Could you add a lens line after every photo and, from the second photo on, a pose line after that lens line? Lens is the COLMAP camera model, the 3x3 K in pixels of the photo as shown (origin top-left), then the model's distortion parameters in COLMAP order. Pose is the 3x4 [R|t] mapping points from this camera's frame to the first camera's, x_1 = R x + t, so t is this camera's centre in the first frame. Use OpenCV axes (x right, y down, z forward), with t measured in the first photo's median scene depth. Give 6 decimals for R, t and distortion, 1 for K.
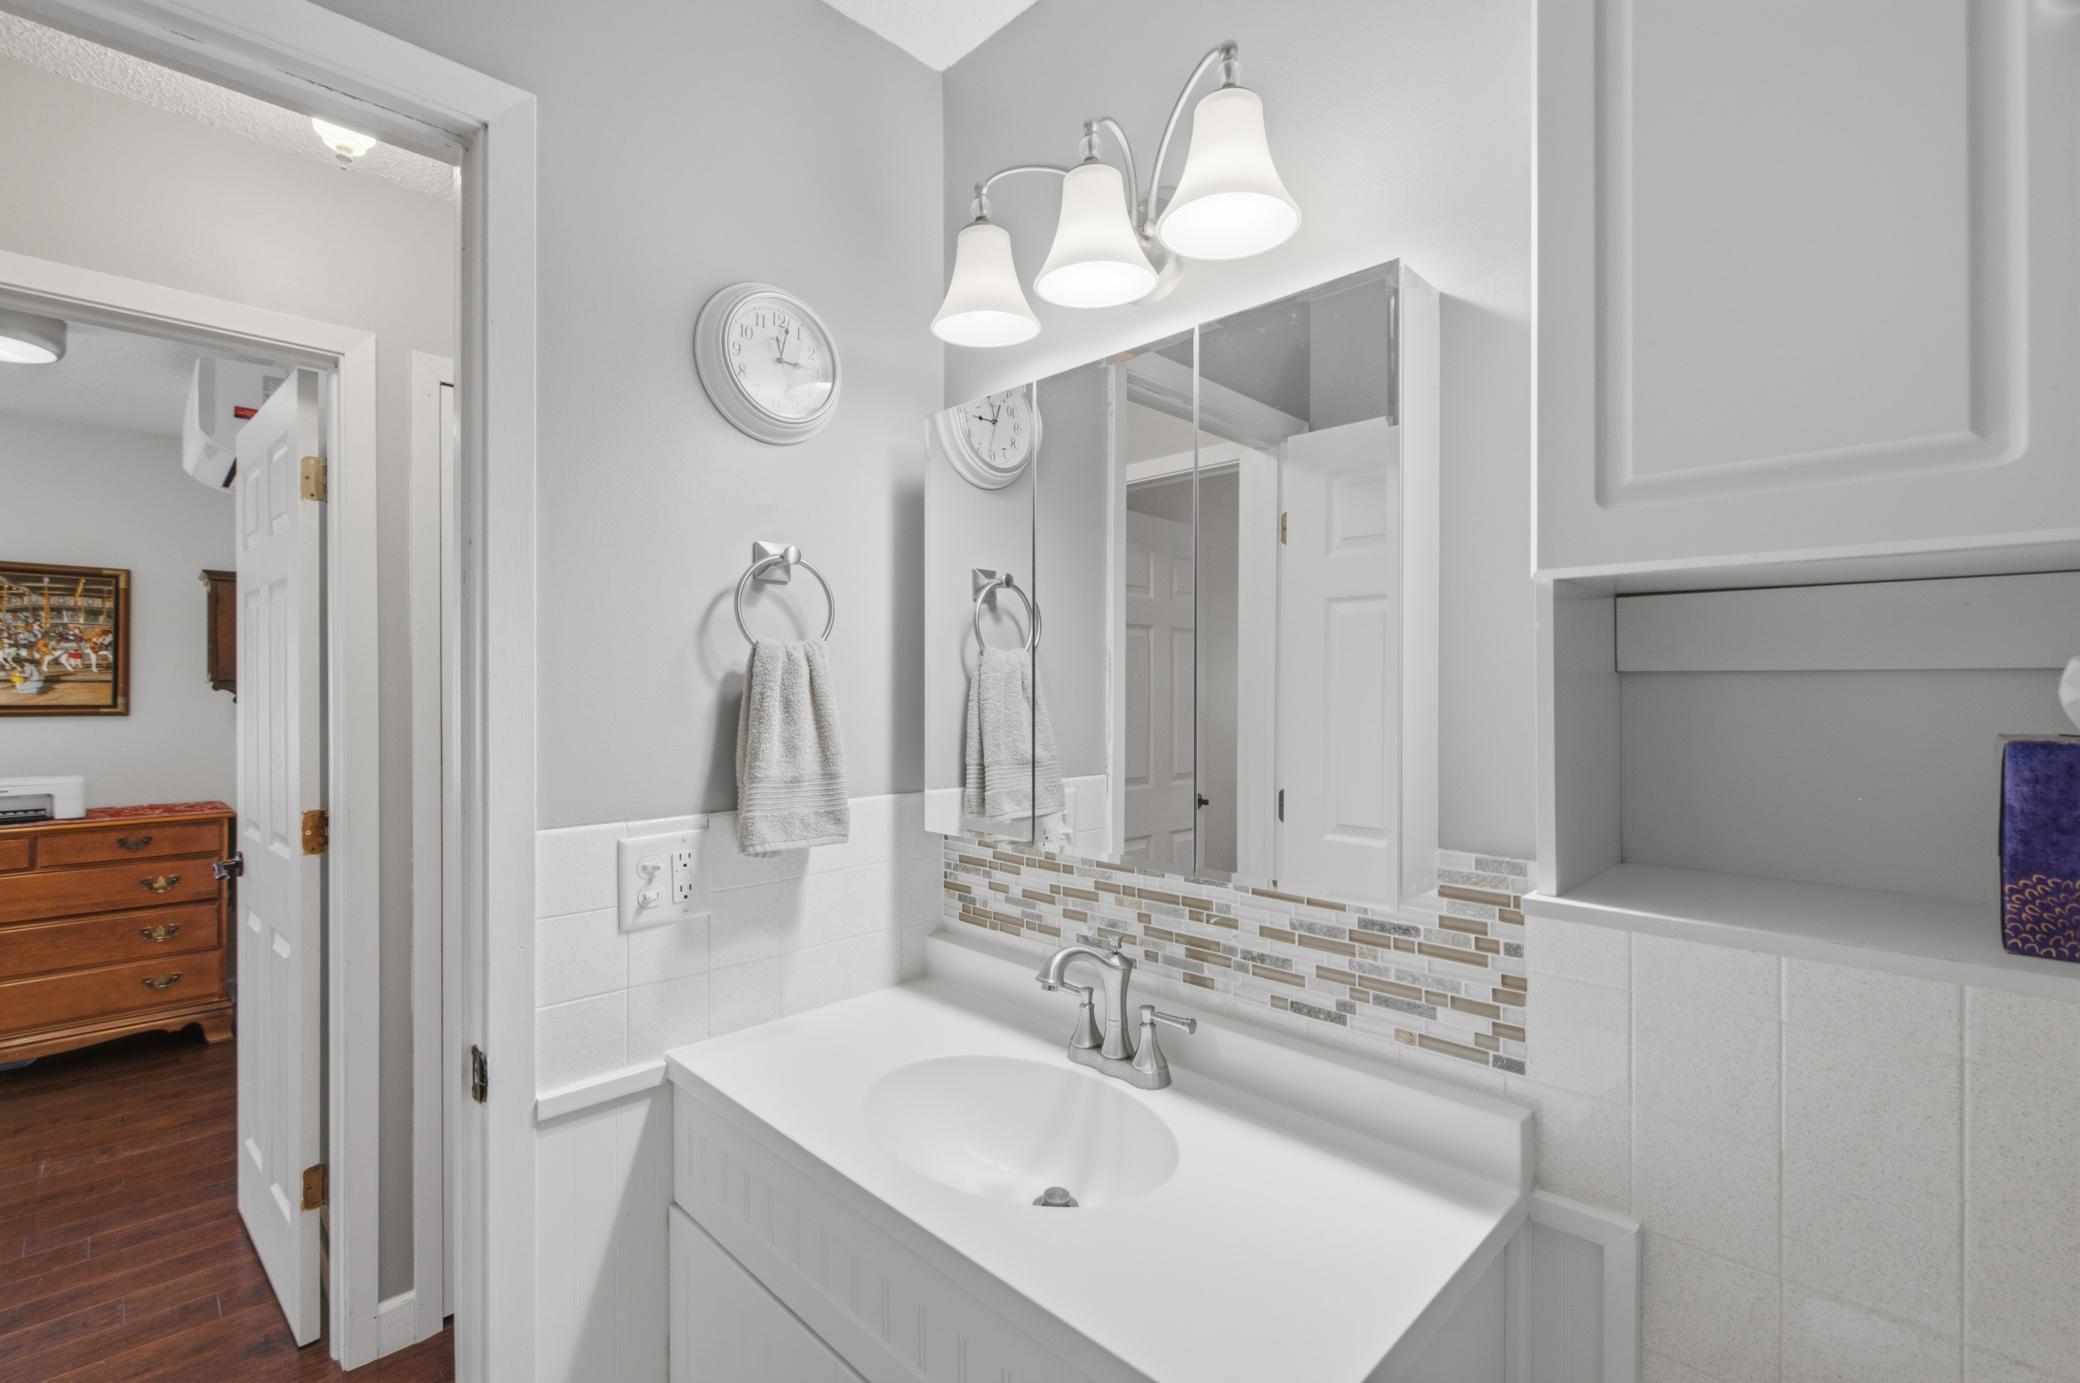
lens RADIAL K [[920.7, 0, 1041.7], [0, 920.7, 690.6], [0, 0, 1]] dist [0.000051, 0.000043]
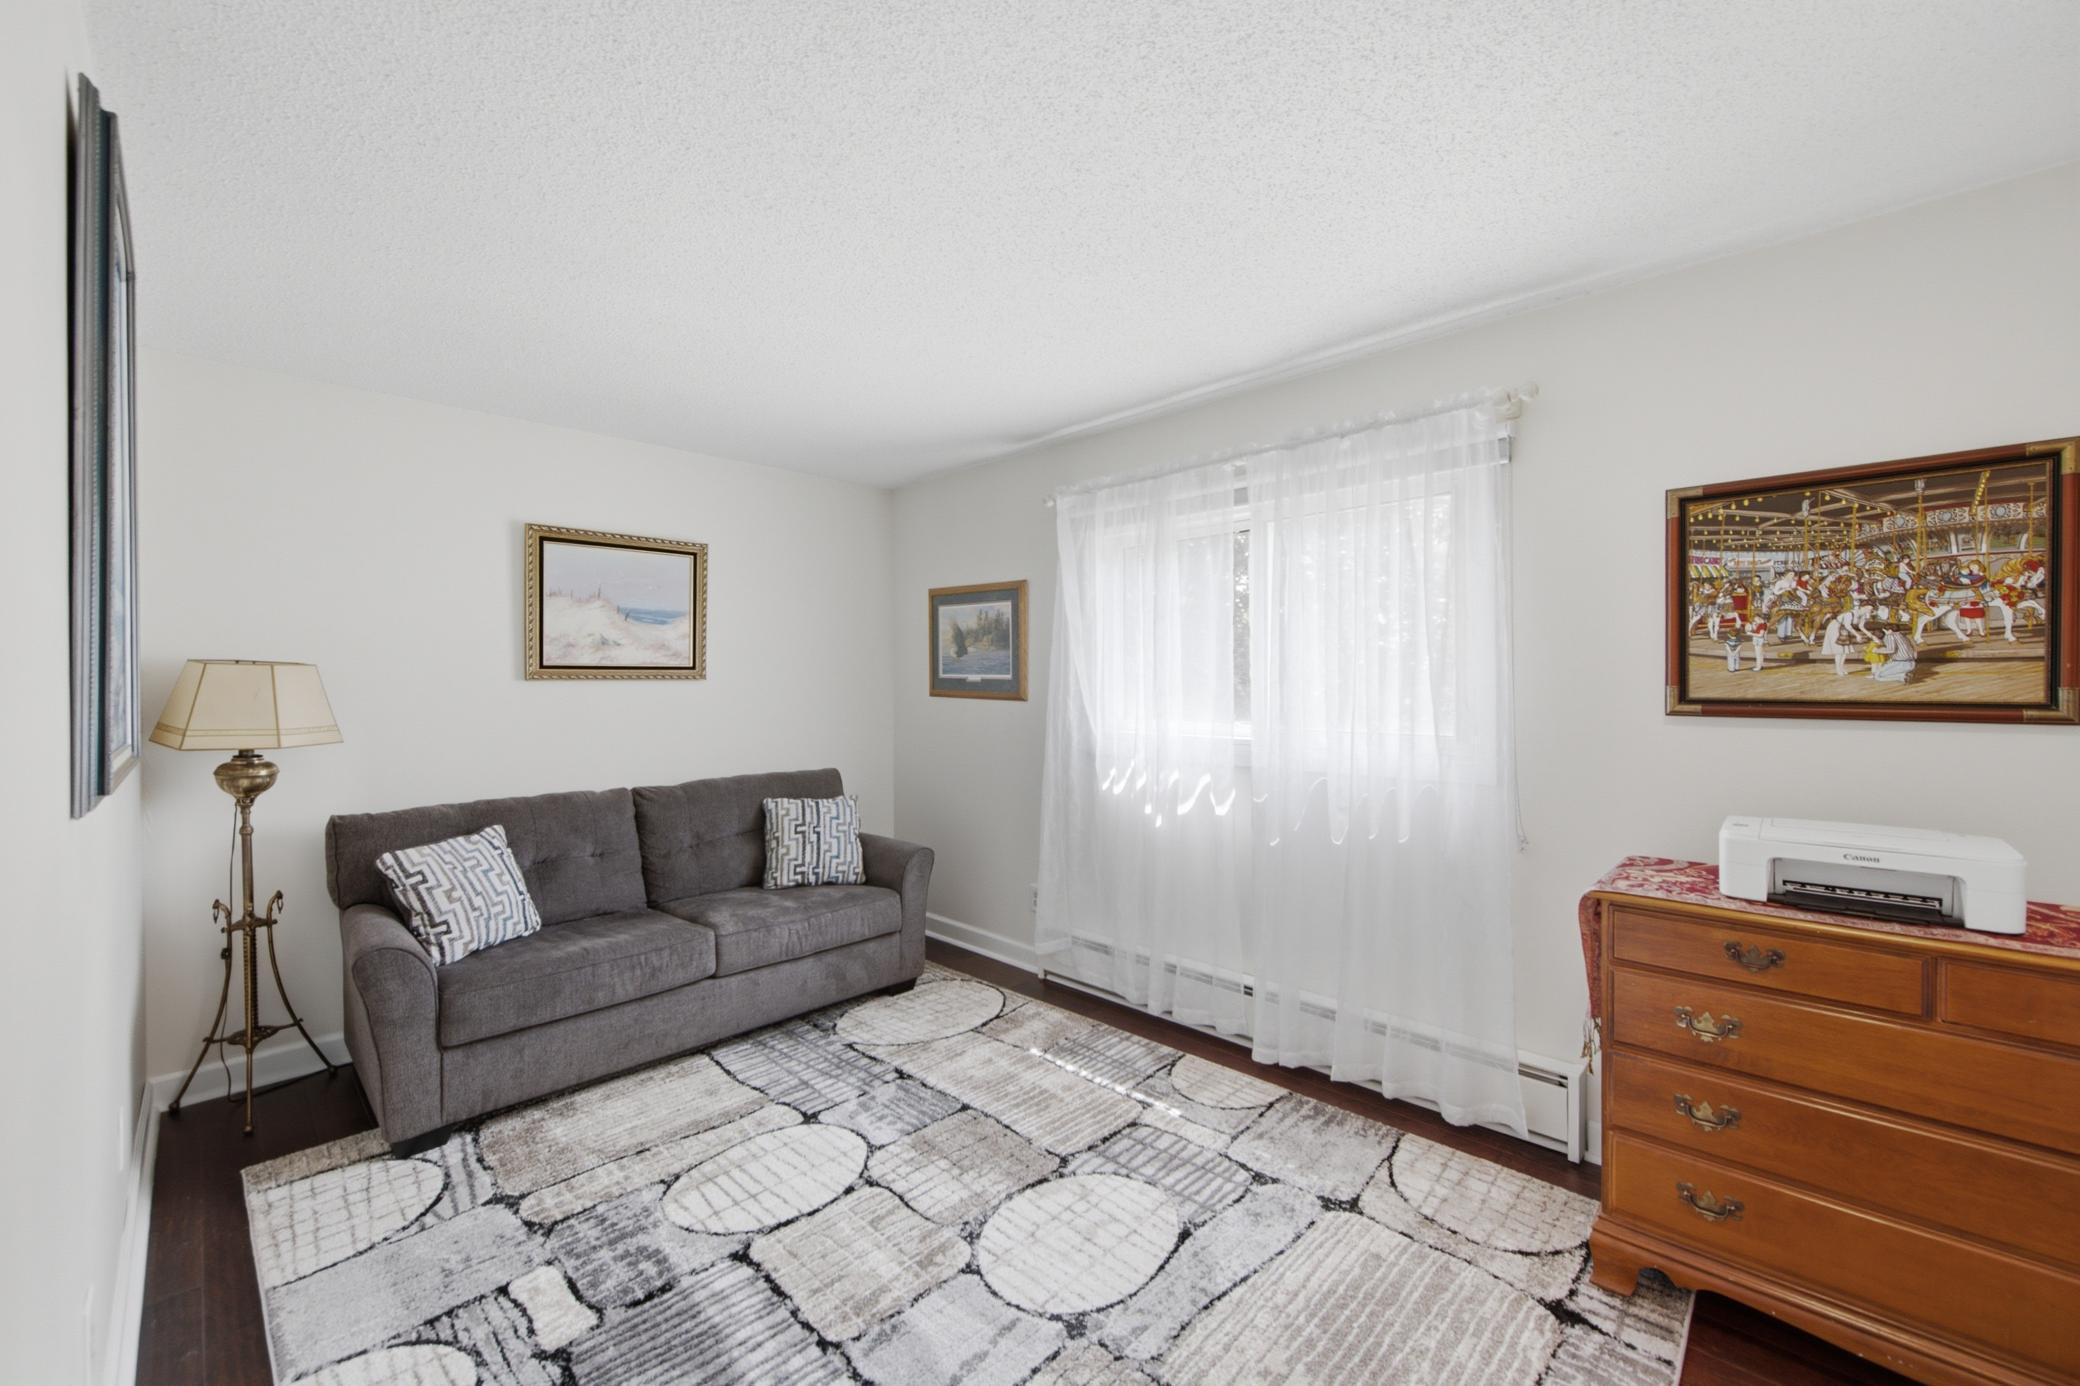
lens RADIAL K [[828.1, 0, 1041.8], [0, 828.1, 689.8], [0, 0, 1]] dist [0.001414, -0.000386]
pose [[0.005499, 0.000052, -0.999985, -0.563739], [0.001840, 0.999998, 0.000062, 0.007078], [0.999983, -0.001841, 0.005499, 0.445959]]
